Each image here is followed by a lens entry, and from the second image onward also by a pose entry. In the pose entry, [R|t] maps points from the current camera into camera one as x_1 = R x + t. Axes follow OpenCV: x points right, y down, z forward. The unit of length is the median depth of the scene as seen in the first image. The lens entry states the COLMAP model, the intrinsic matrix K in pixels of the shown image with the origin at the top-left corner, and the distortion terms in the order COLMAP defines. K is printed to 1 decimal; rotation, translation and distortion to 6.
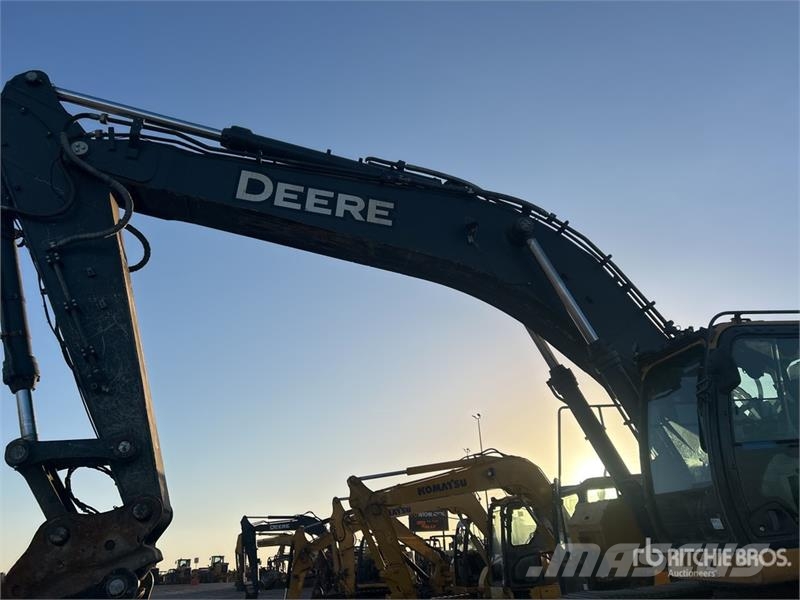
lens RADIAL K [[598.0, 0, 396.7], [0, 598.0, 302.6], [0, 0, 1]] dist [0.050296, -0.057266]
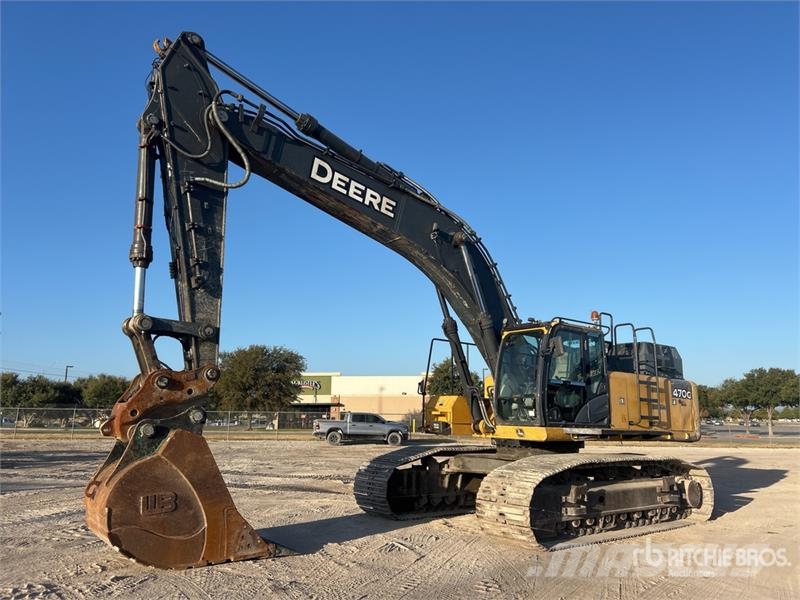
lens RADIAL K [[624.7, 0, 400.0], [0, 624.7, 300.0], [0, 0, 1]] dist [0.146707, -0.256855]
pose [[0.874743, 0.183636, 0.448445, -0.698176], [-0.259781, 0.958907, 0.114065, -0.114360], [-0.409070, -0.216275, 0.886502, -0.519687]]
